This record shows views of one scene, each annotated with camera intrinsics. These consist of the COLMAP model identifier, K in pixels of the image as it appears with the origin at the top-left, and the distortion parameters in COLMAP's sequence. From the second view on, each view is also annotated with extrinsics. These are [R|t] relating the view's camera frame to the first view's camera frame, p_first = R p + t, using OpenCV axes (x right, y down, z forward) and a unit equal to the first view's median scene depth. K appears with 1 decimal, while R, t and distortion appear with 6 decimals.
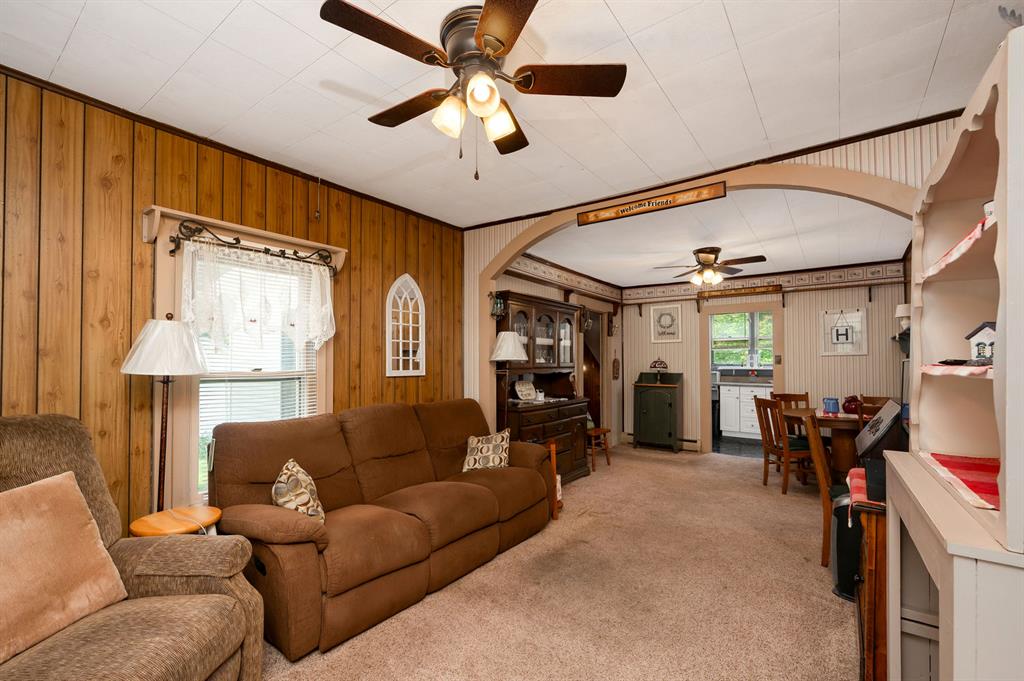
lens RADIAL K [[439.2, 0, 512.9], [0, 439.2, 355.6], [0, 0, 1]] dist [0.000290, -0.001232]
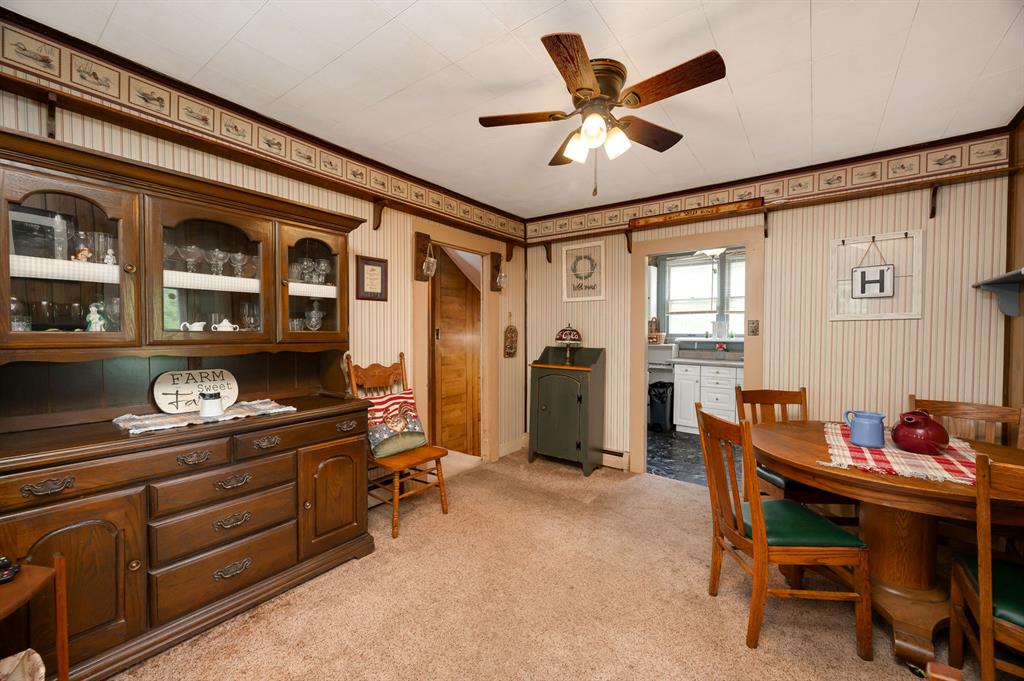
lens RADIAL K [[406.2, 0, 509.9], [0, 406.2, 344.4], [0, 0, 1]] dist [0.001839, -0.000095]
pose [[0.999966, 0.004229, -0.007125, 0.254443], [-0.003880, 0.998827, 0.048266, 0.006228], [0.007321, -0.048237, 0.998809, 0.409087]]
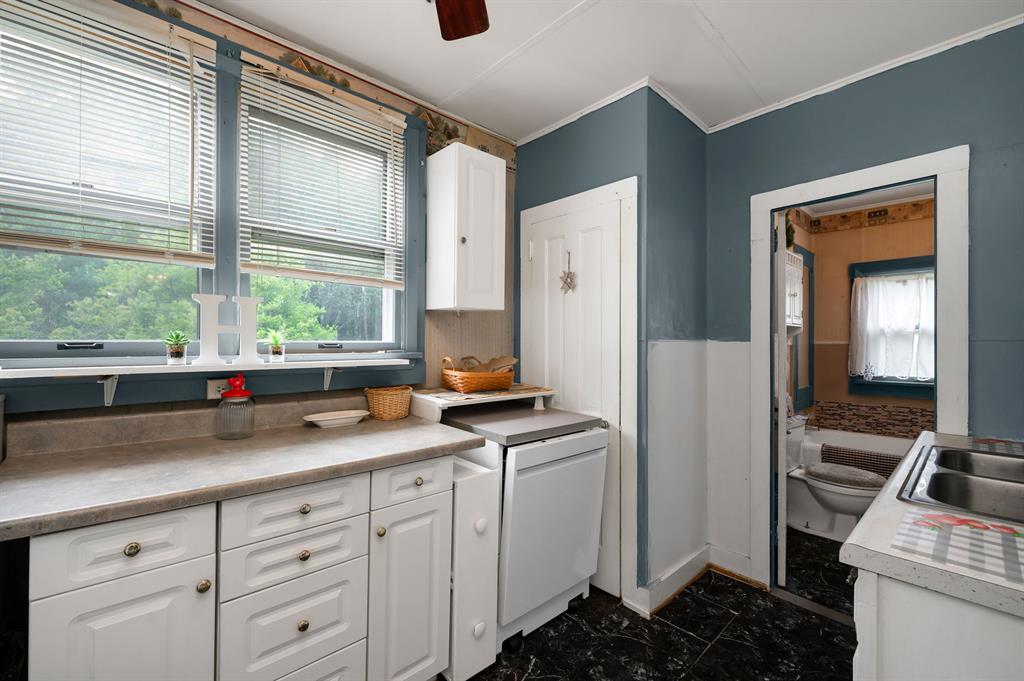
lens RADIAL K [[439.2, 0, 504.1], [0, 439.2, 341.1], [0, 0, 1]] dist [0.000290, -0.001232]
pose [[0.185349, 0.002592, 0.982669, 0.477387], [-0.021354, 0.999771, 0.001390, 0.019319], [-0.982441, -0.021241, 0.185362, 1.073731]]
